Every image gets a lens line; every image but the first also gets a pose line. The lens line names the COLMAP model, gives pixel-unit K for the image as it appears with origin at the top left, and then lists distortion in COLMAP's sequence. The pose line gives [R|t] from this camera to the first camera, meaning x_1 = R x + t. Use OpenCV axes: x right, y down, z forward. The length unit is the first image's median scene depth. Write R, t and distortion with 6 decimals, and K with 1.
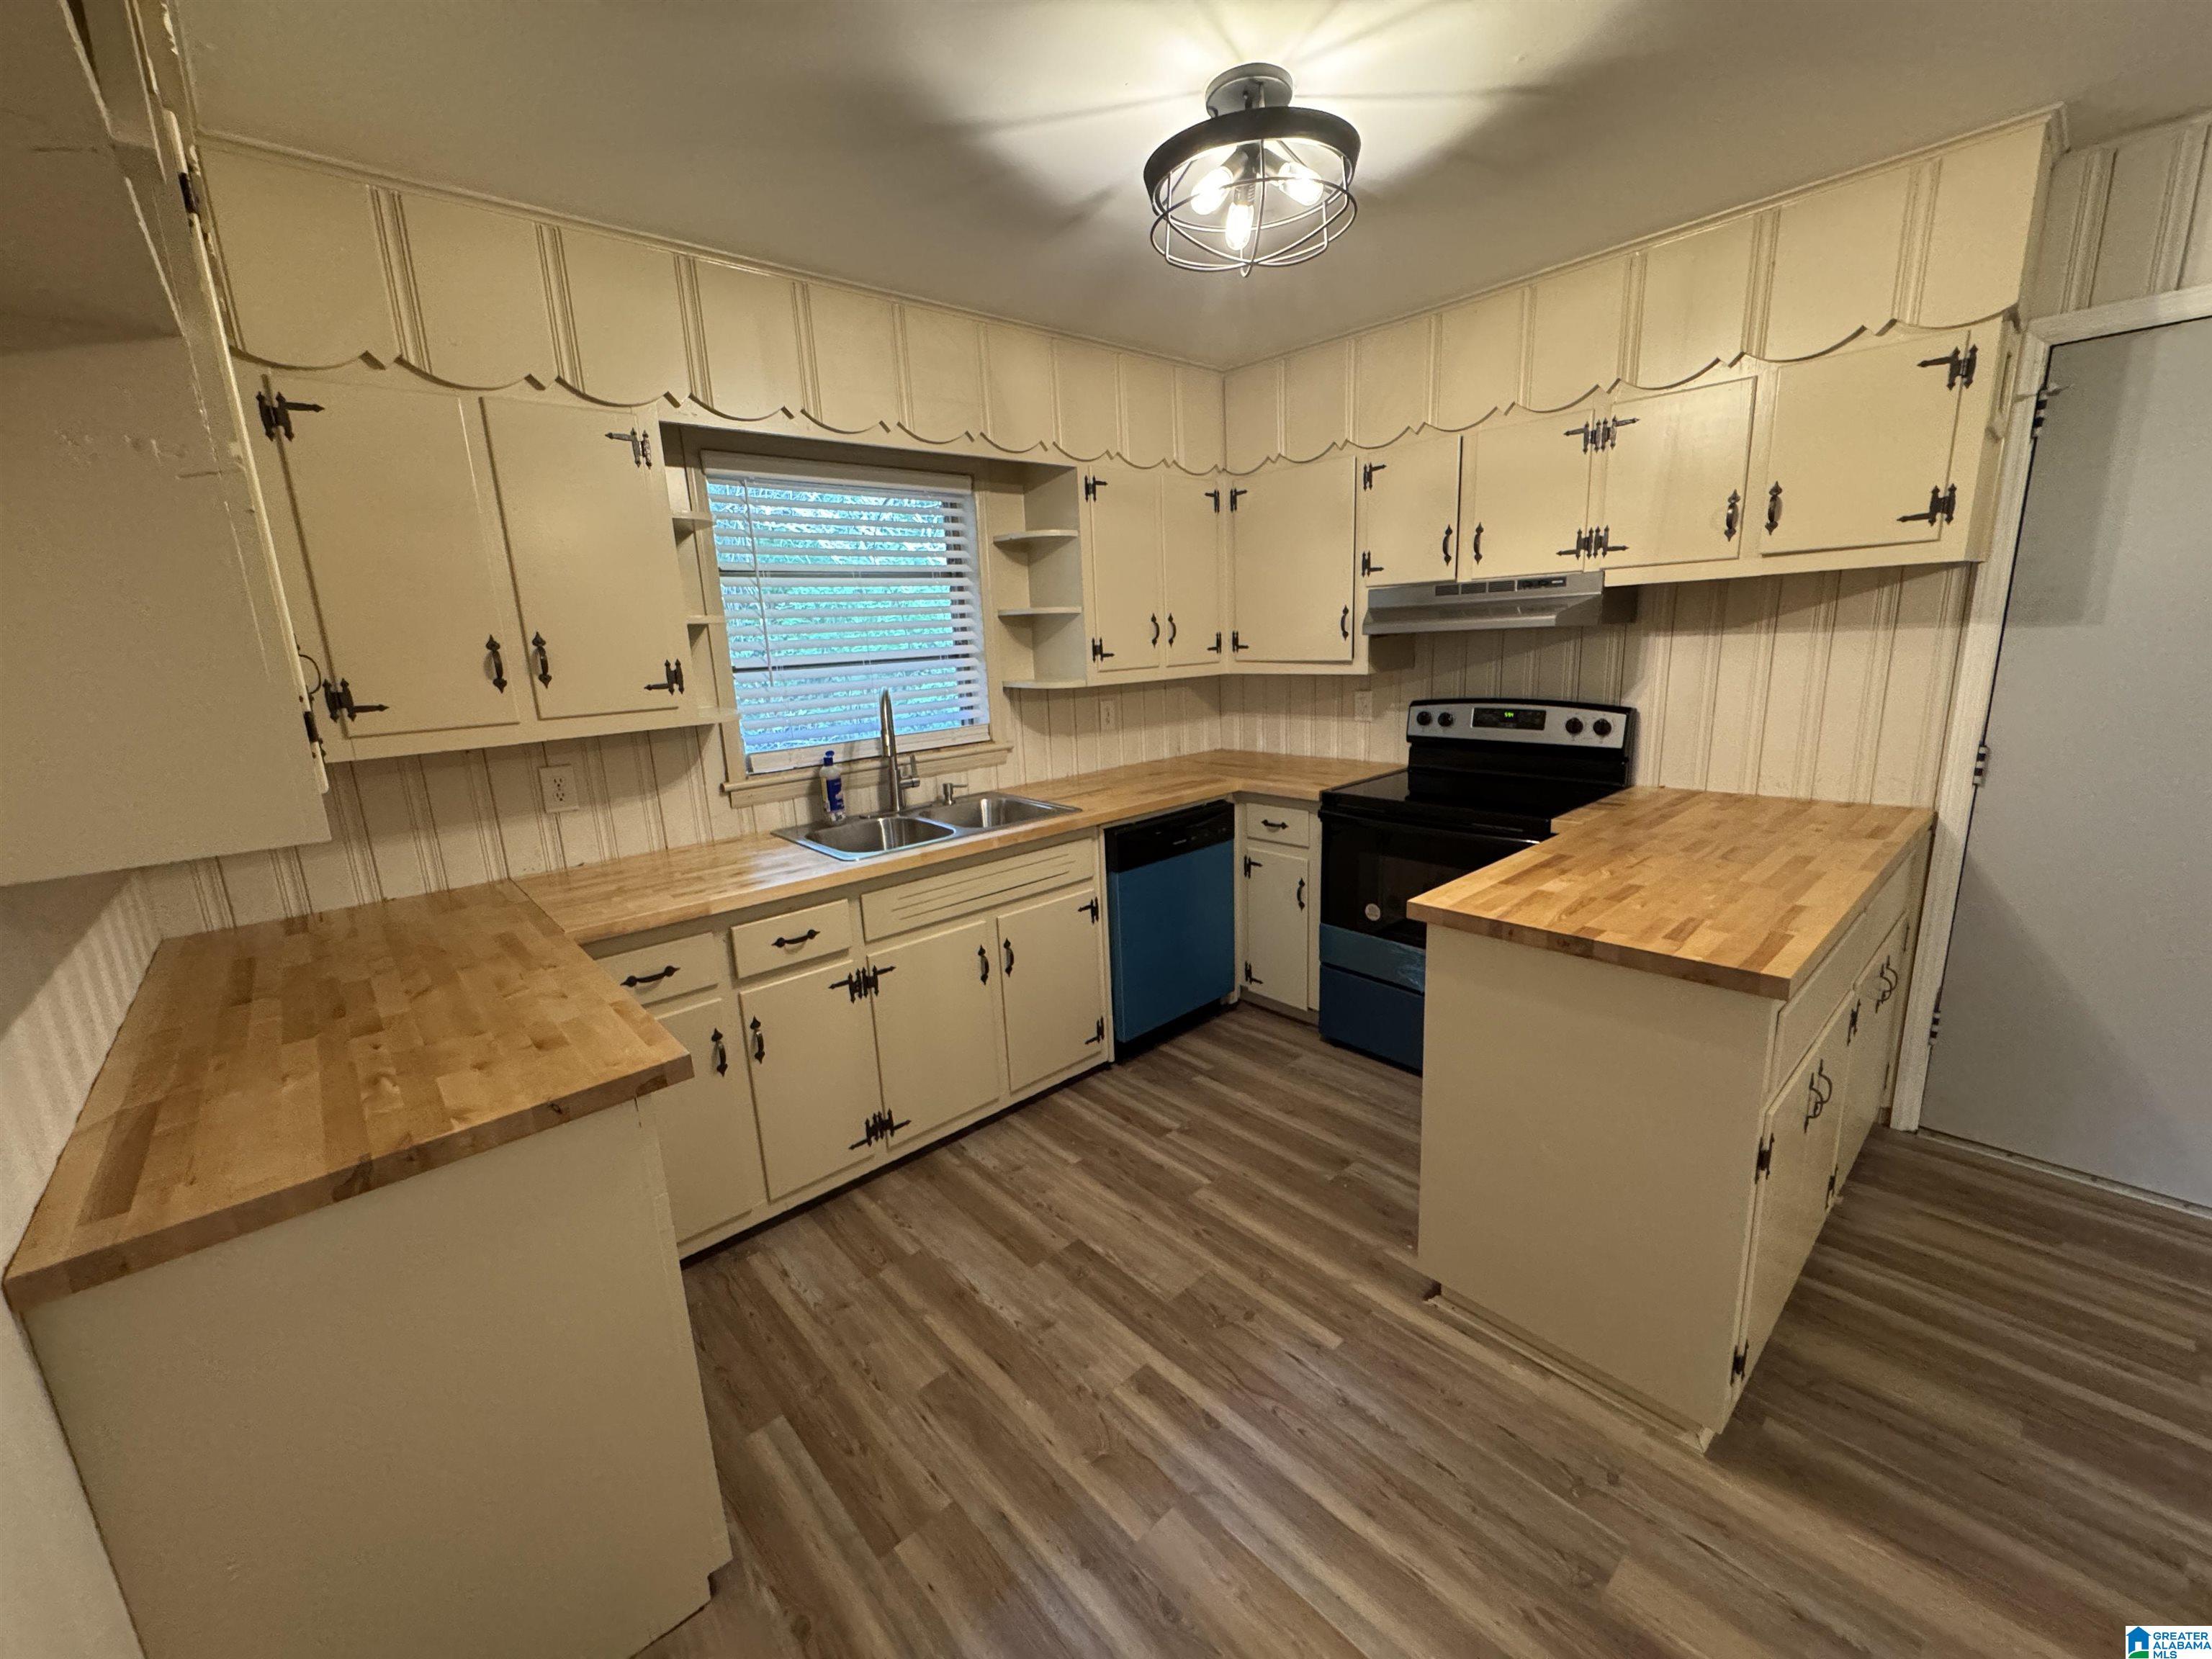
lens RADIAL K [[884.5, 0, 1105.6], [0, 884.5, 827.2], [0, 0, 1]] dist [-0.003135, 0.000095]
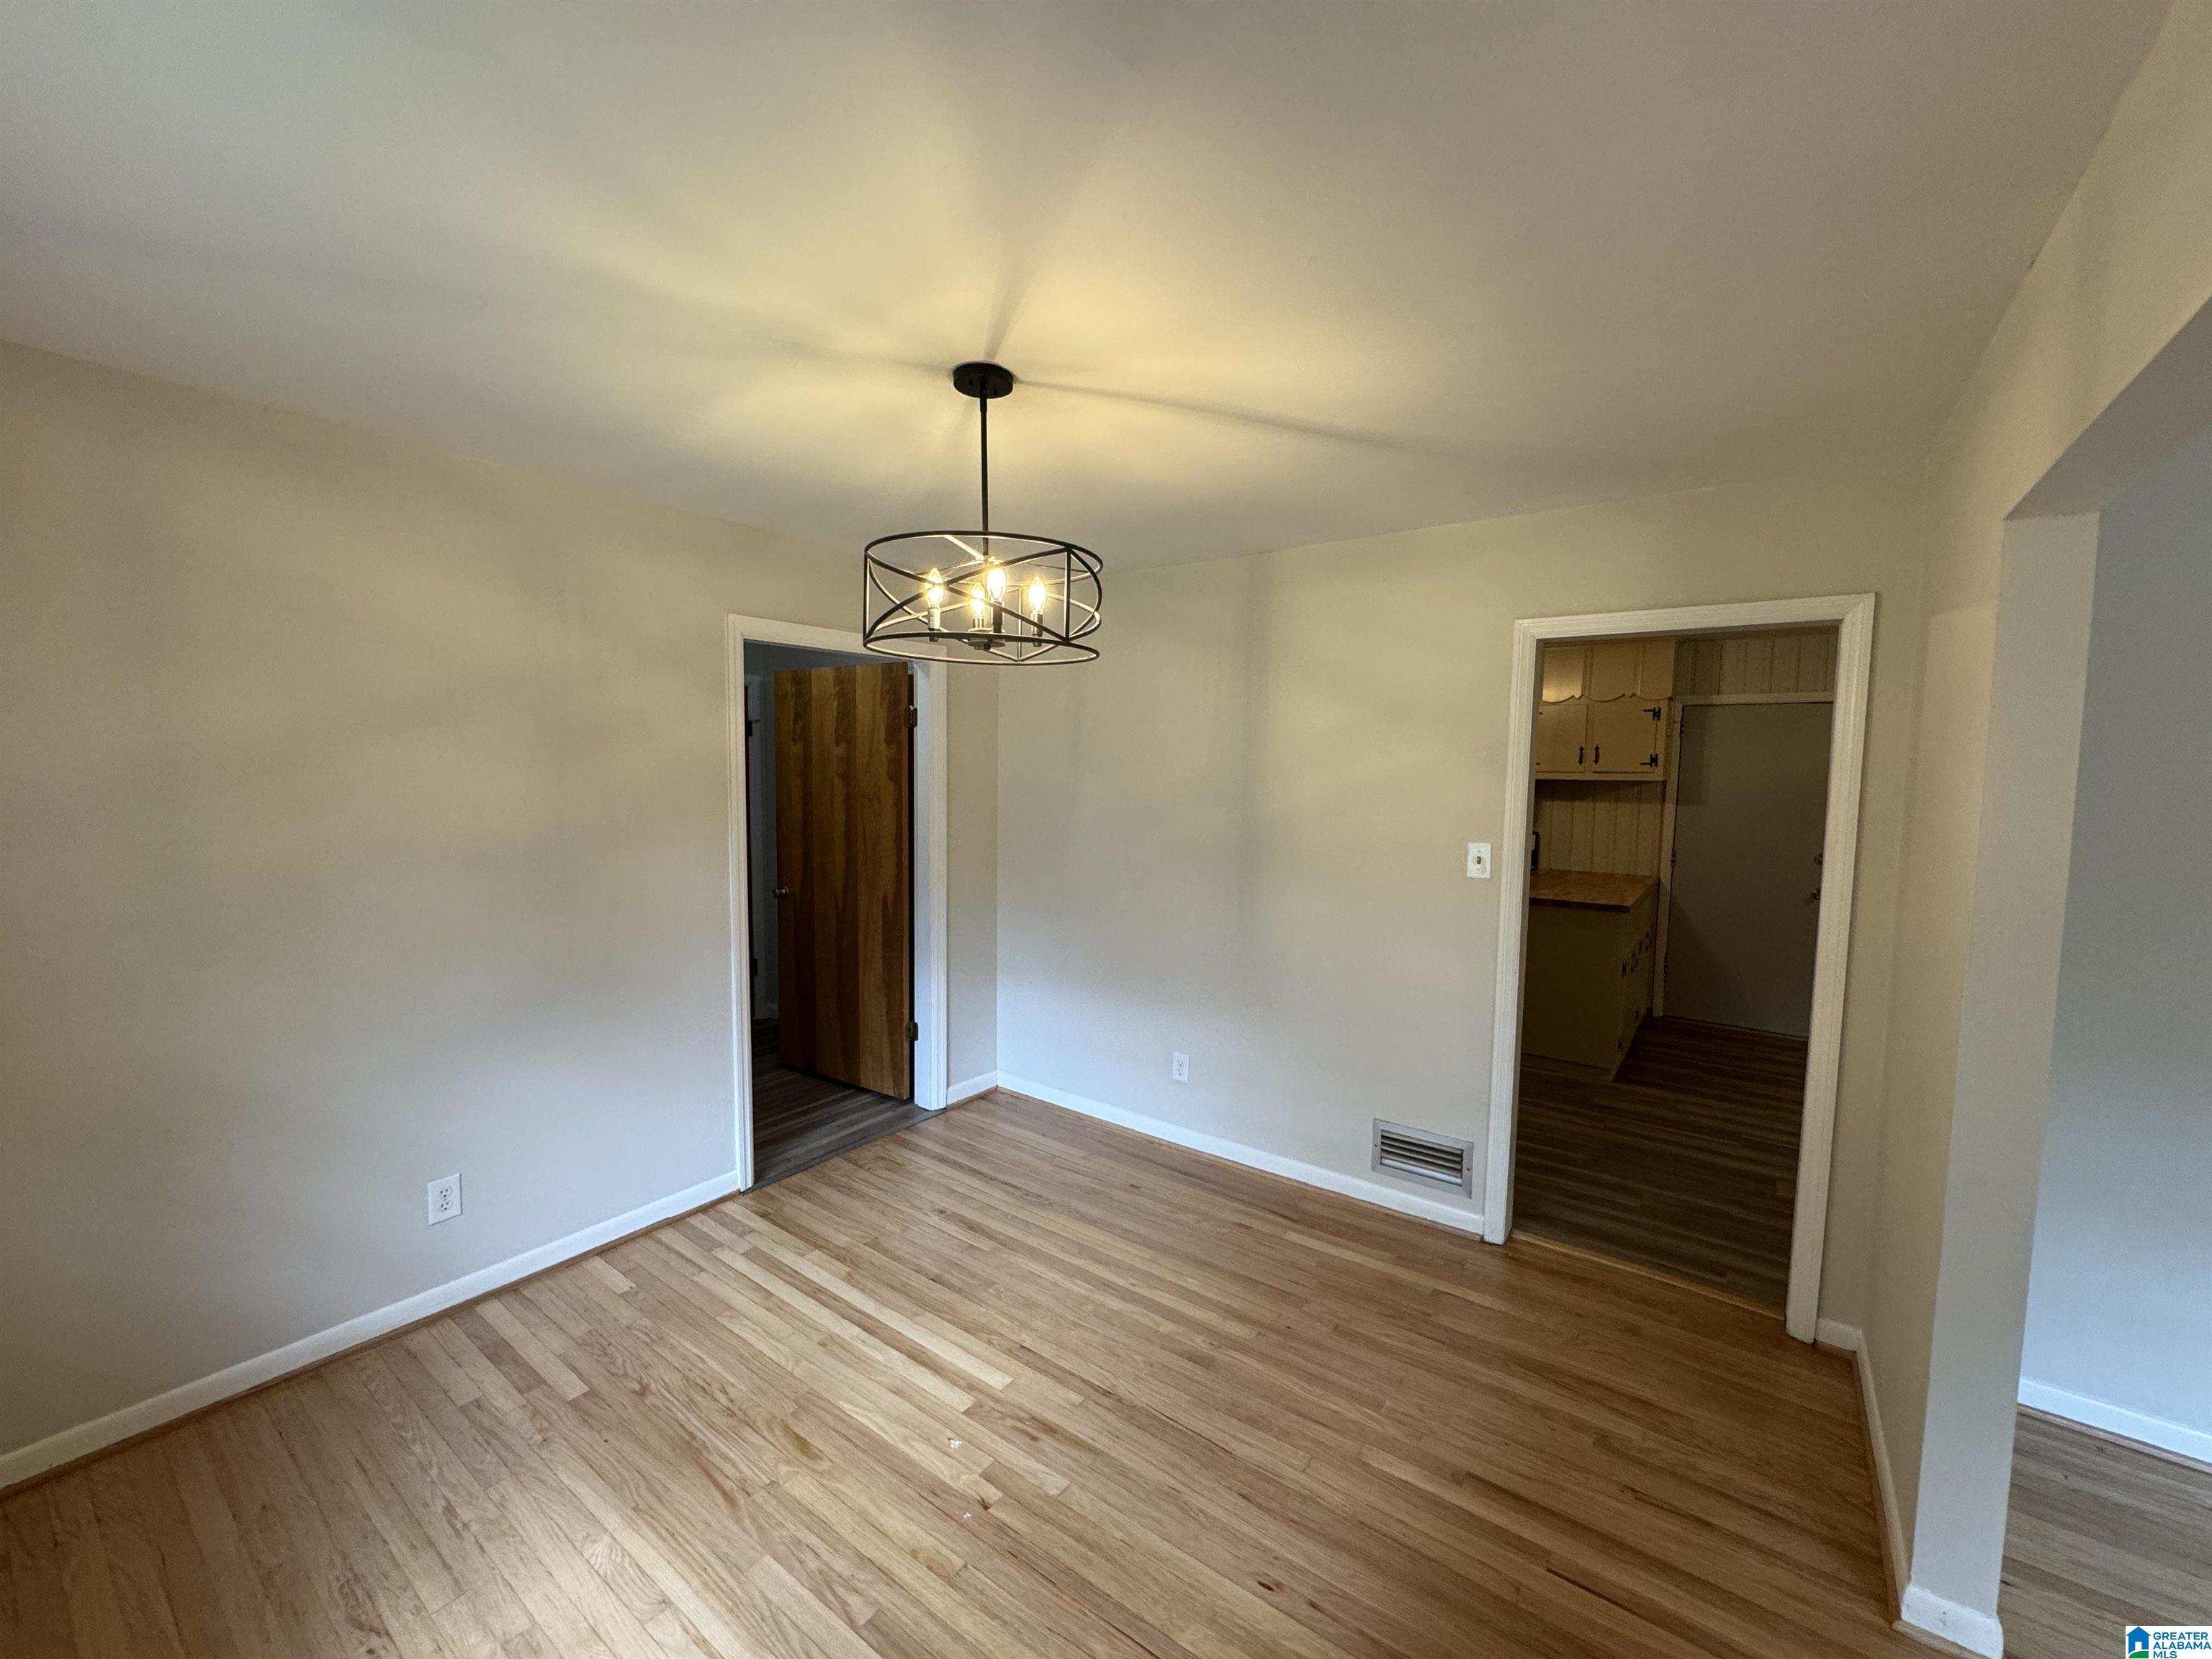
lens RADIAL K [[884.5, 0, 1108.3], [0, 884.5, 830.7], [0, 0, 1]] dist [-0.003135, 0.000095]
pose [[0.976218, 0.047749, 0.211469, -1.019974], [-0.016351, 0.988881, -0.147807, 0.227265], [-0.216175, 0.140834, 0.966144, -1.002966]]
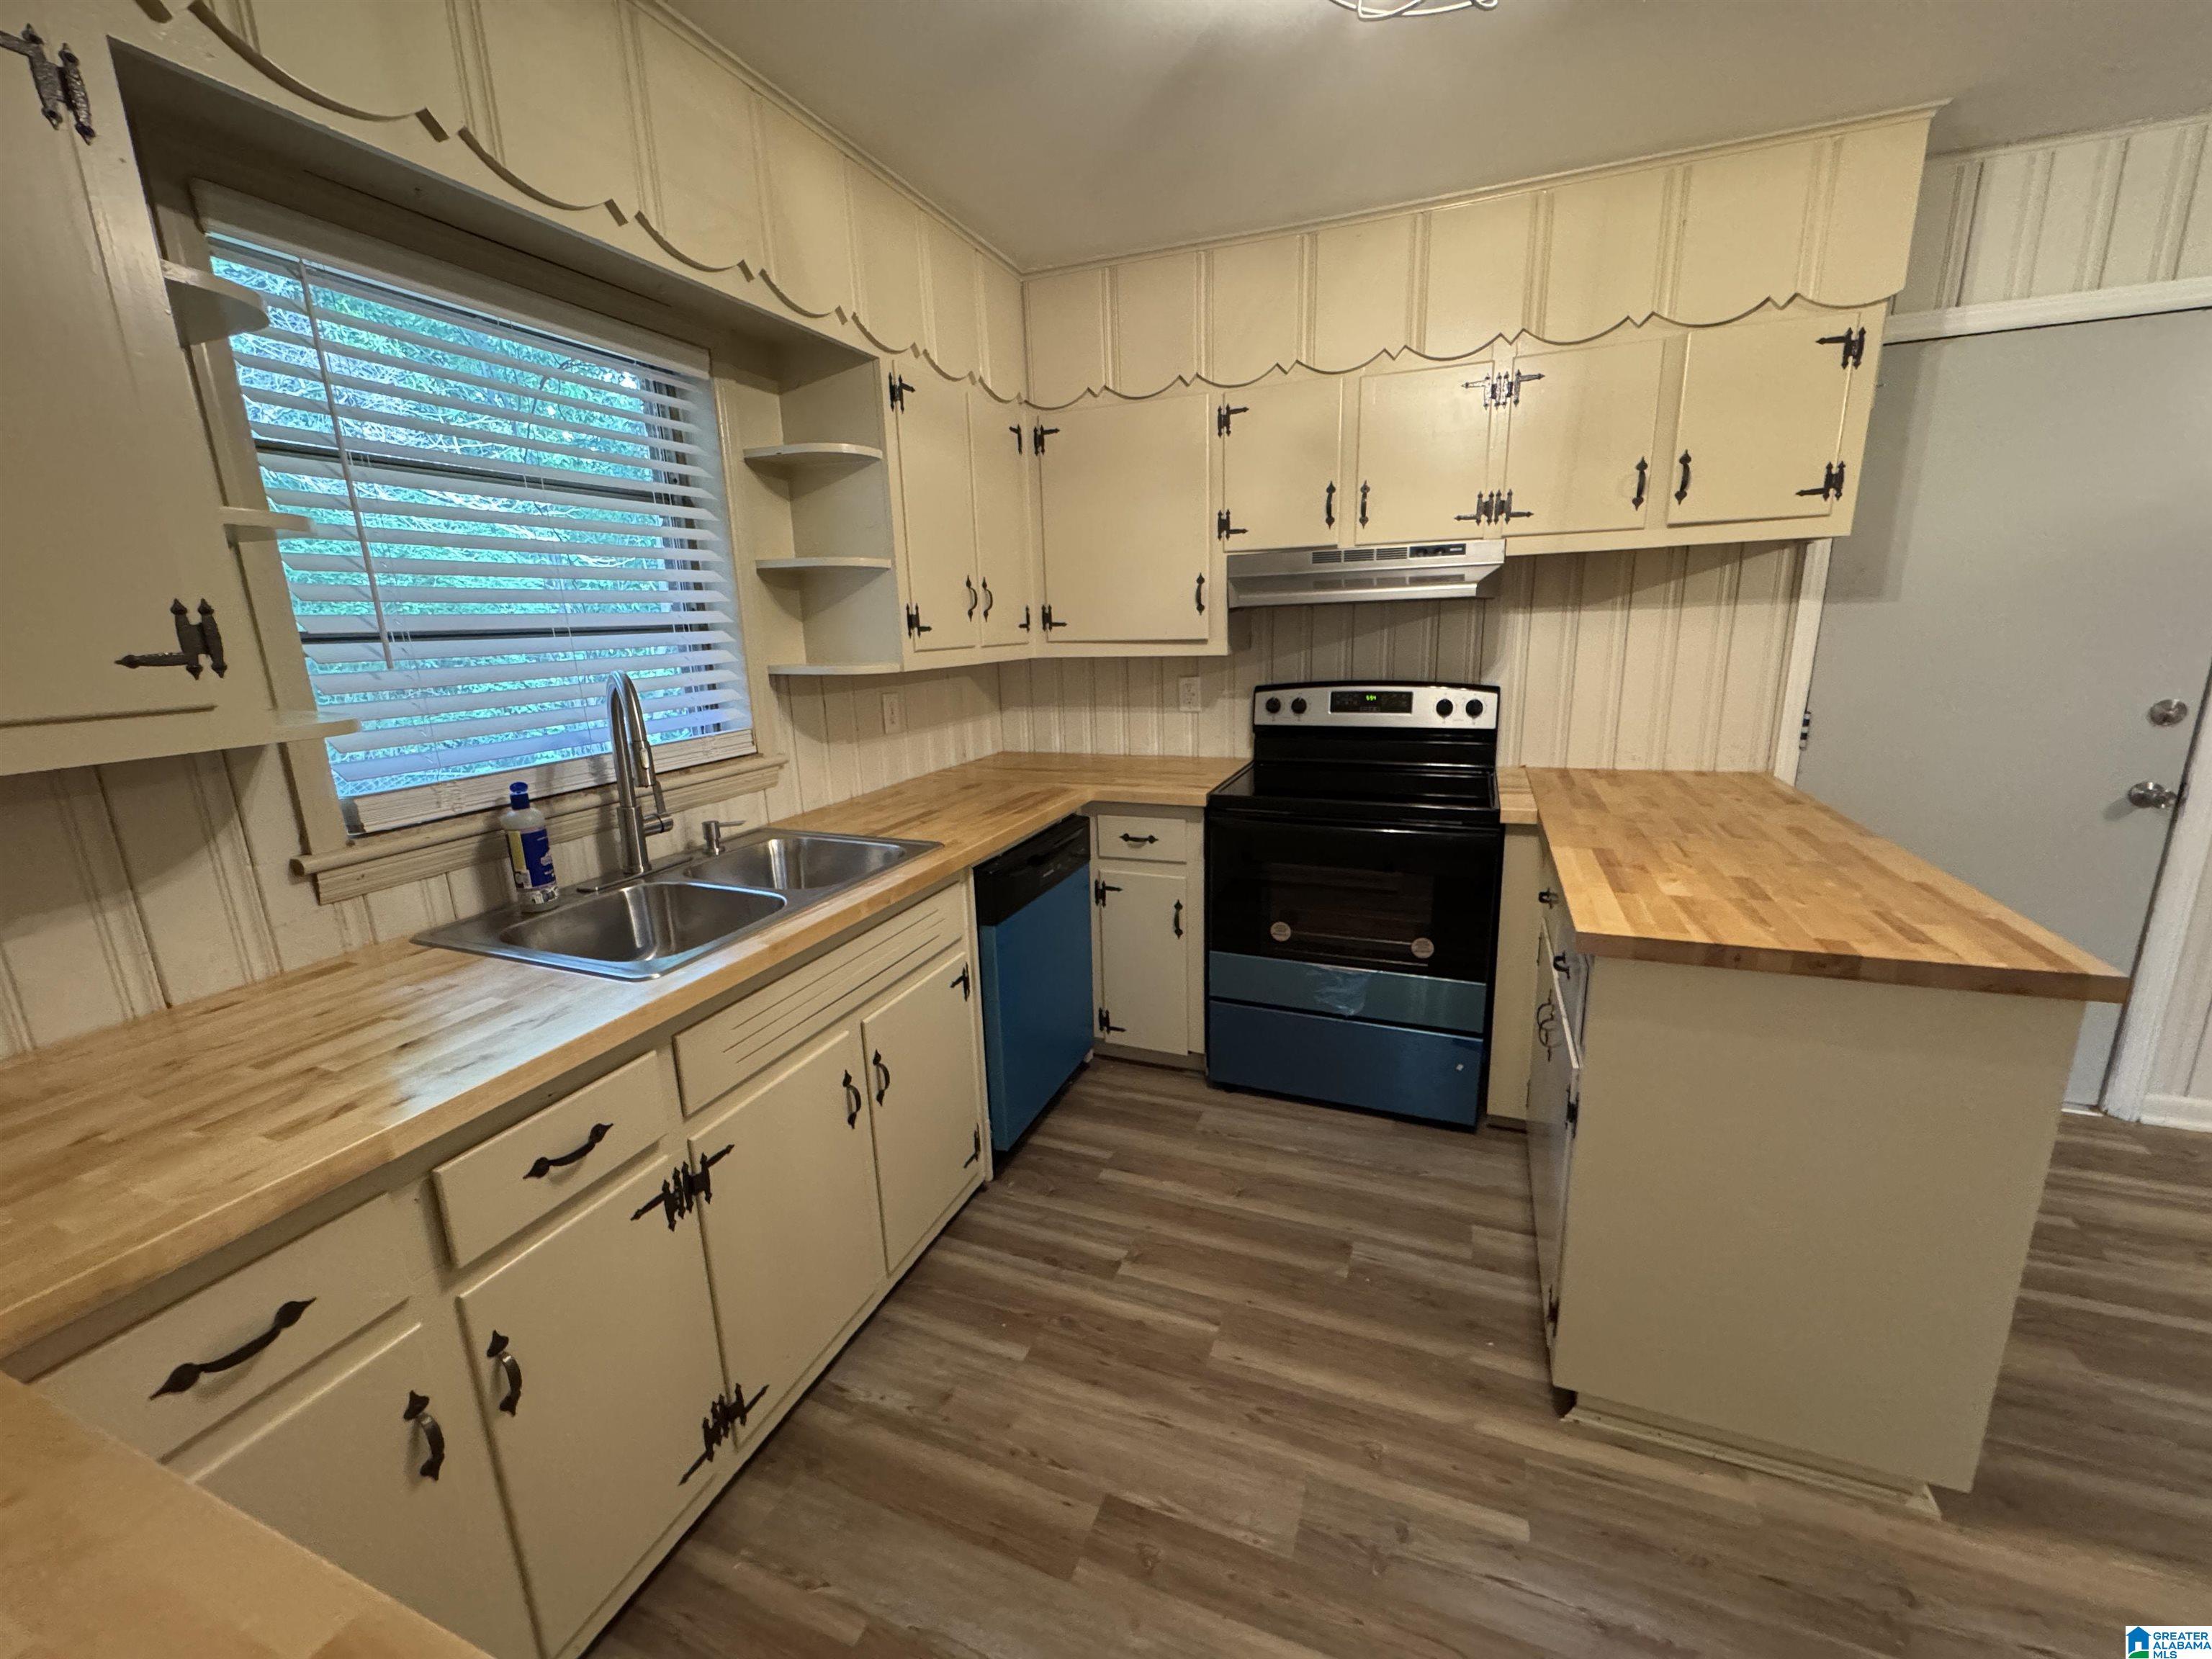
lens RADIAL K [[884.5, 0, 1106.8], [0, 884.5, 827.2], [0, 0, 1]] dist [-0.003135, 0.000095]
pose [[0.894696, -0.084281, 0.438653, -0.251090], [0.085766, 0.996179, 0.016470, -0.038282], [-0.438365, 0.022886, 0.898506, 0.356748]]
